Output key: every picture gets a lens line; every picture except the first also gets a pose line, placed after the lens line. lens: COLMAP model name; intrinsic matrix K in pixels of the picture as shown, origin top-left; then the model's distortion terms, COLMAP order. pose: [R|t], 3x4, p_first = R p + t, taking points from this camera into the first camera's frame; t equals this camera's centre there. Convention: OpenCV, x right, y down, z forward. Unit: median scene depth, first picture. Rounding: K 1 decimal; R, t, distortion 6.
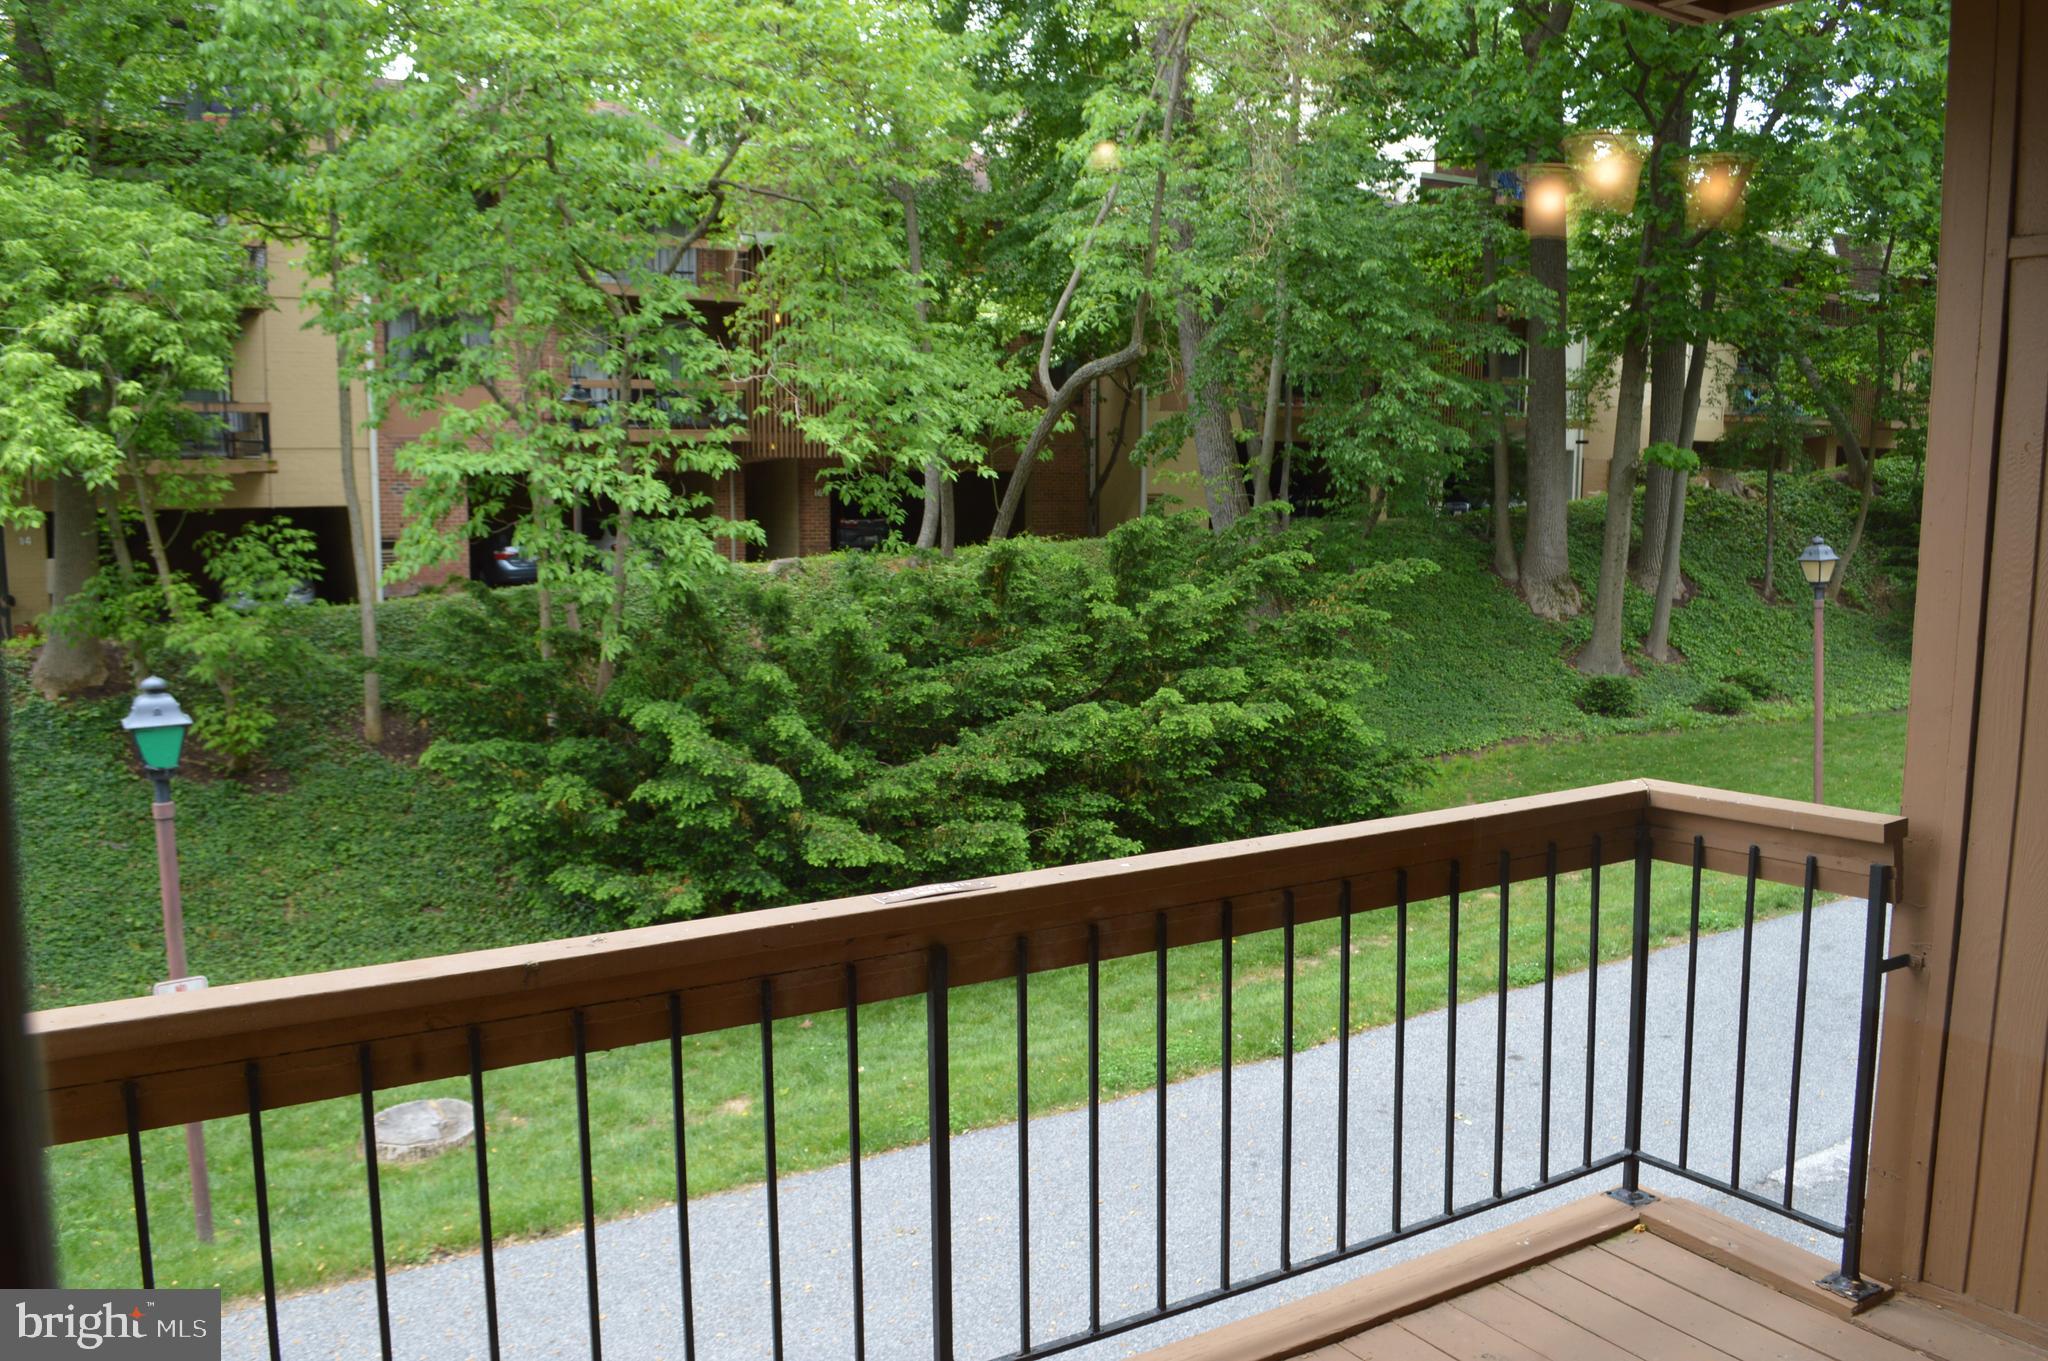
lens RADIAL K [[1640.8, 0, 1032.5], [0, 1640.8, 670.8], [0, 0, 1]] dist [-0.085684, 0.016804]
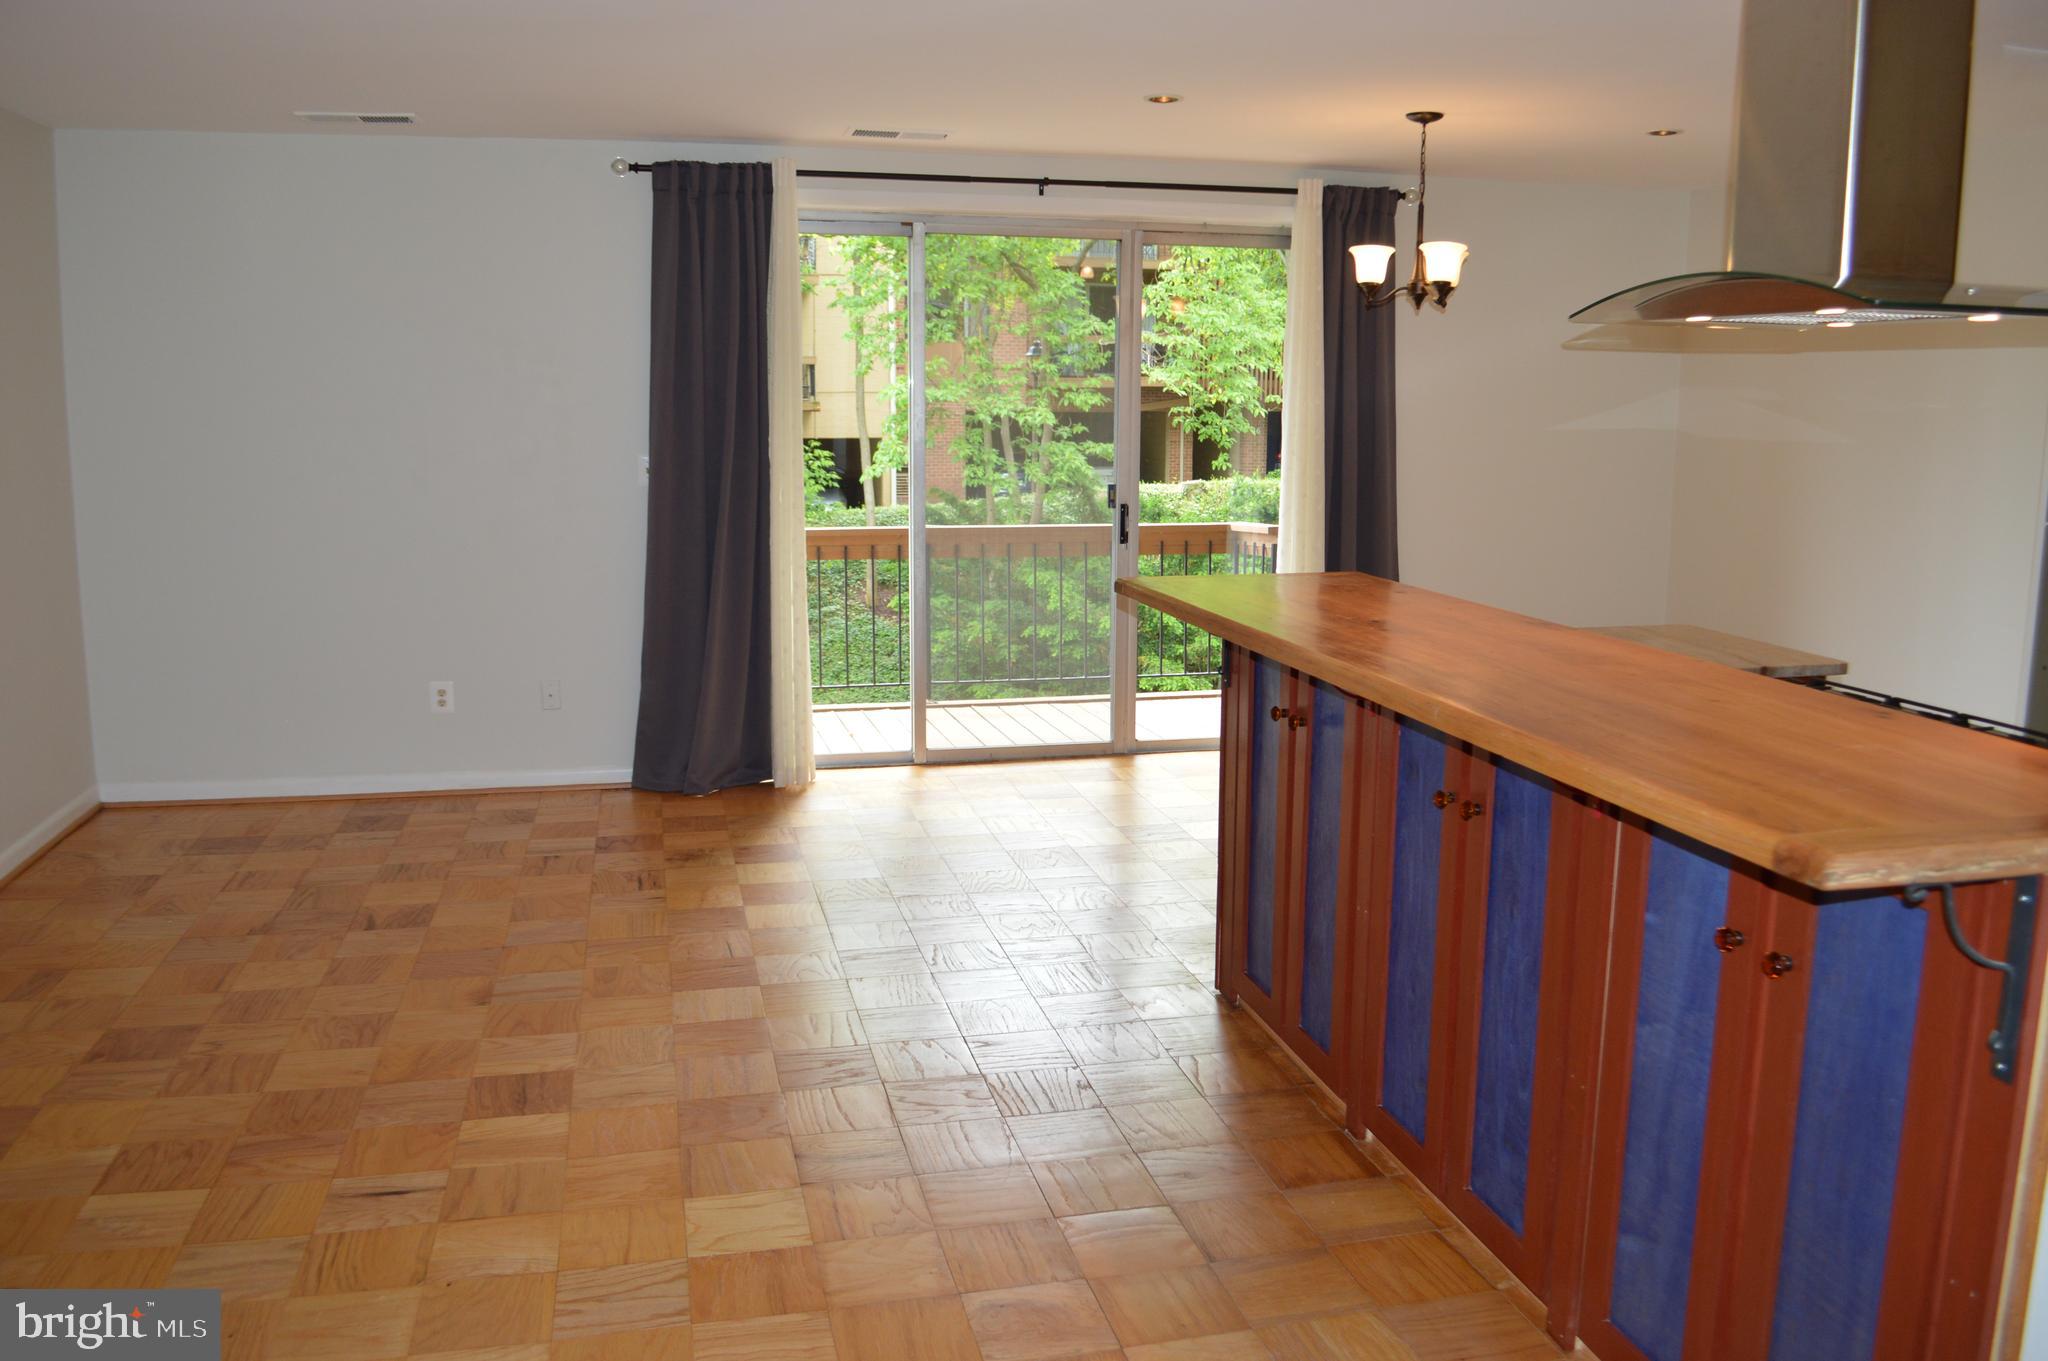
lens RADIAL K [[1640.8, 0, 1040.6], [0, 1640.8, 676.0], [0, 0, 1]] dist [-0.085684, 0.016804]
pose [[0.948264, 0.048045, -0.313825, 0.207112], [-0.037157, 0.998485, 0.040589, 0.050080], [0.315300, -0.026828, 0.948613, -0.340761]]
